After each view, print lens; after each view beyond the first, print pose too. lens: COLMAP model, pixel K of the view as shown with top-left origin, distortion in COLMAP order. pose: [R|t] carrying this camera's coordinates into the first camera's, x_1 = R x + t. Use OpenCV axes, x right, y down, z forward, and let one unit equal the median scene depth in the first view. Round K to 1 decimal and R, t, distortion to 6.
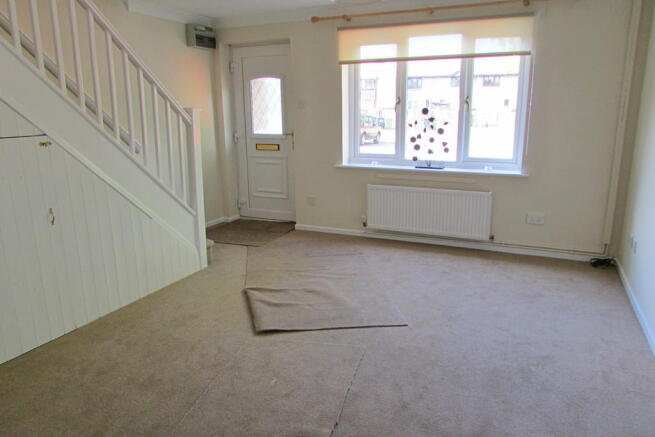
lens RADIAL K [[478.9, 0, 327.5], [0, 478.9, 218.5], [0, 0, 1]] dist [-0.042663, 0.028319]
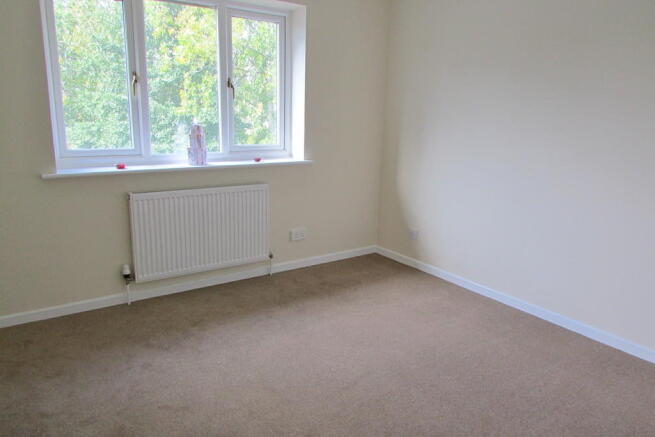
lens RADIAL K [[478.9, 0, 327.5], [0, 478.9, 218.5], [0, 0, 1]] dist [-0.042663, 0.028319]
pose [[0.480663, -0.173761, 0.859517, -0.271769], [0.181681, 0.978637, 0.096242, -0.066189], [-0.857878, 0.109898, 0.501963, 0.550695]]
